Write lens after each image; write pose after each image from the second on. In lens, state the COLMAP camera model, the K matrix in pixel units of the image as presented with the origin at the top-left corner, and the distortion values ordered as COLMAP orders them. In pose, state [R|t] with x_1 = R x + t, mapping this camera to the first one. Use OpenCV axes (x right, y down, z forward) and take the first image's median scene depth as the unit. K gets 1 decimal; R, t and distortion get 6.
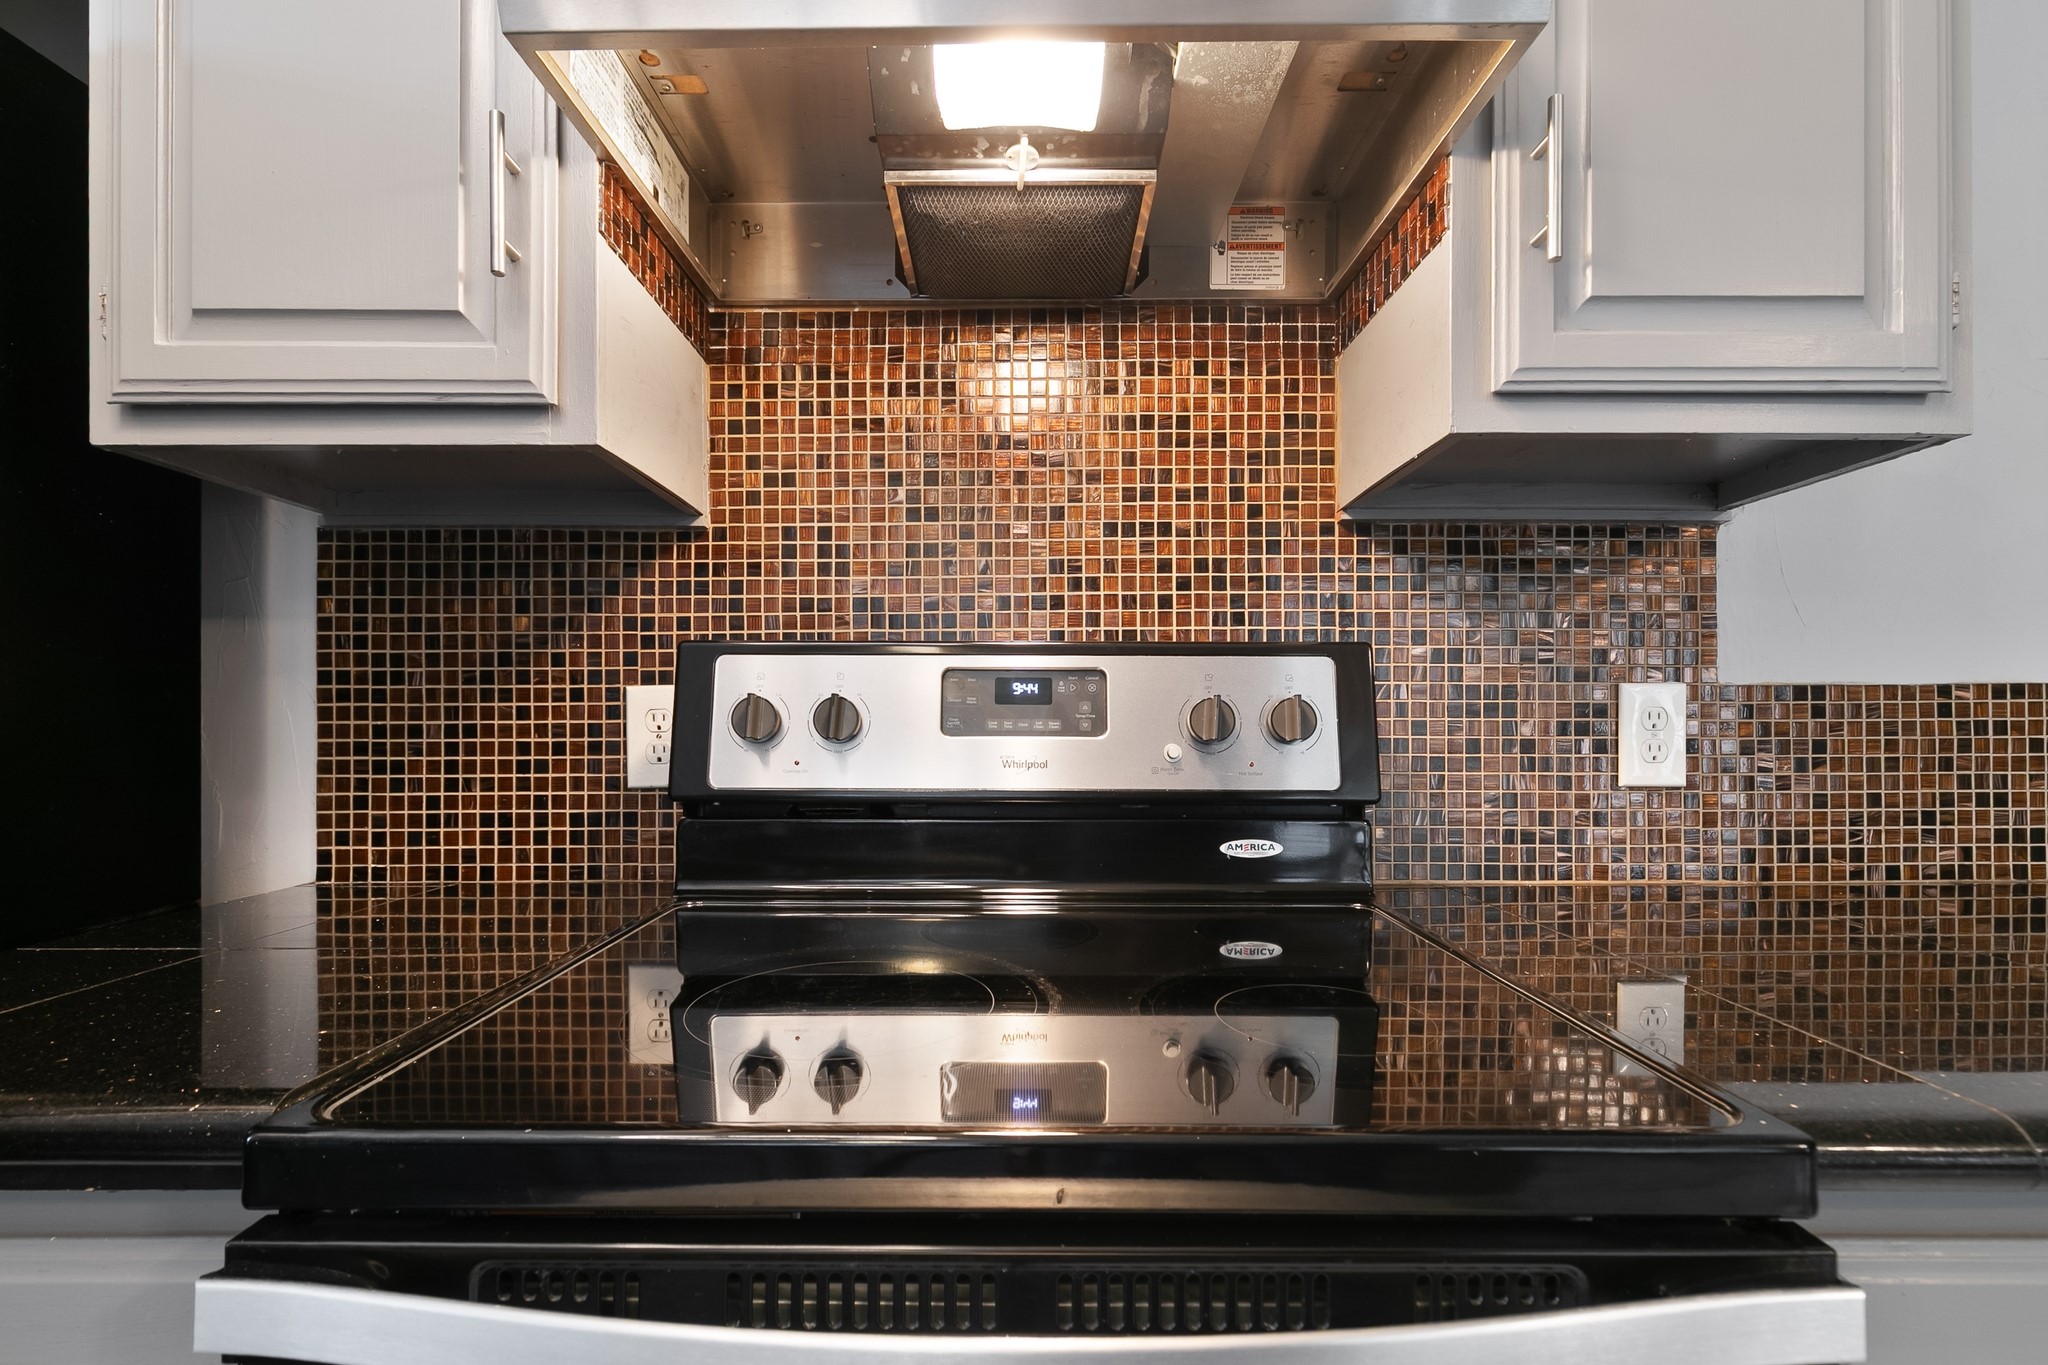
lens RADIAL K [[917.6, 0, 1018.3], [0, 917.6, 724.9], [0, 0, 1]] dist [0.003138, -0.000655]
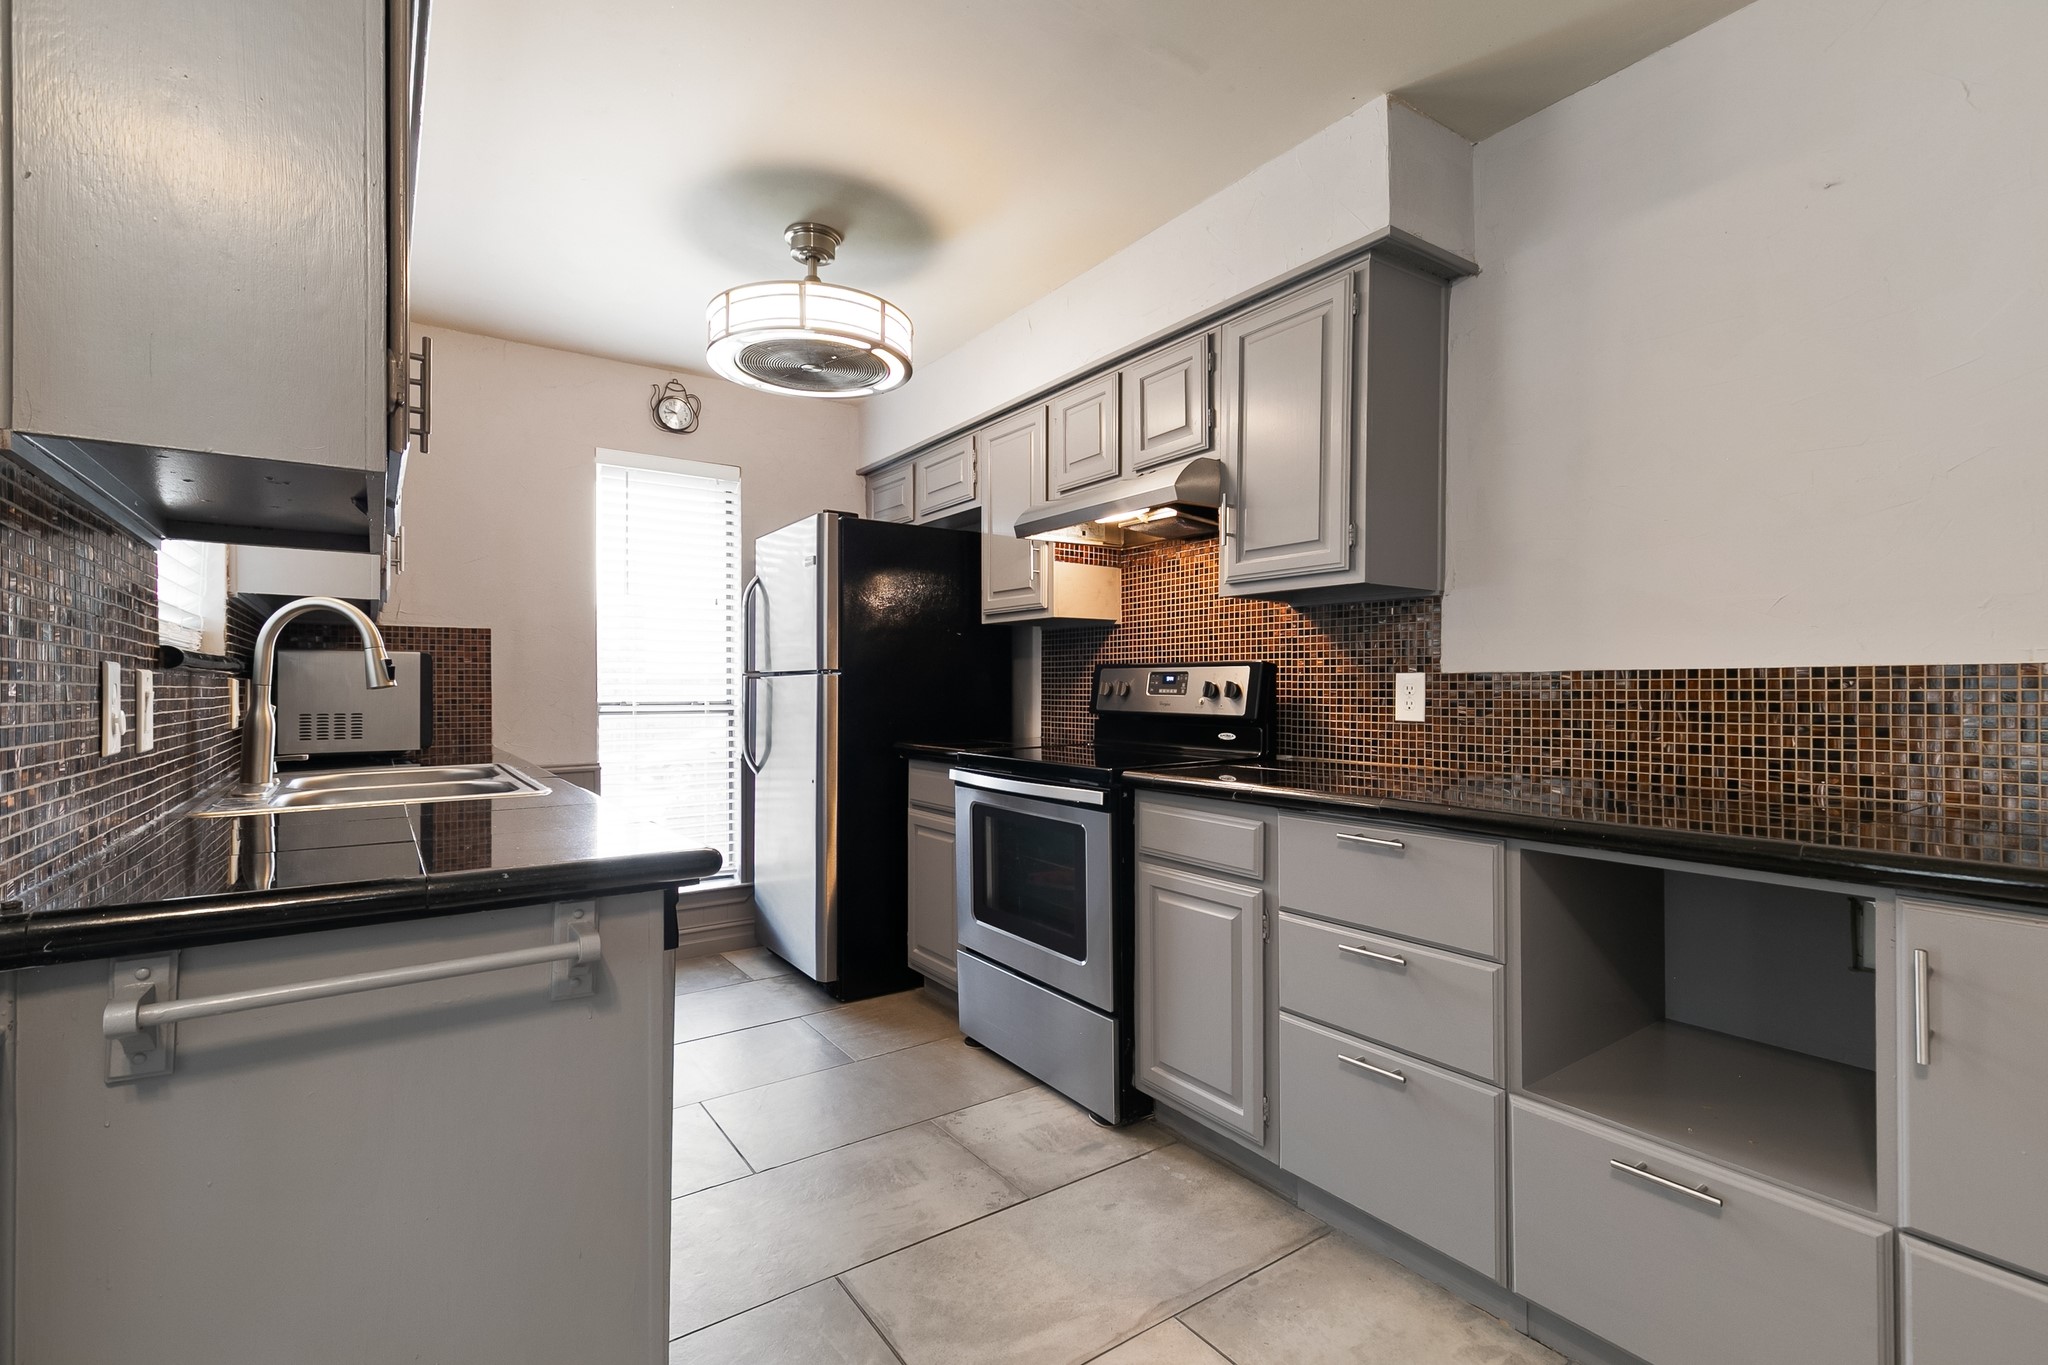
lens RADIAL K [[920.9, 0, 1023.4], [0, 920.9, 690.6], [0, 0, 1]] dist [0.005822, -0.000065]
pose [[0.575495, 0.004599, -0.817792, 1.921792], [-0.002009, 0.999989, 0.004210, -0.011299], [0.817803, -0.000780, 0.575498, -0.969405]]
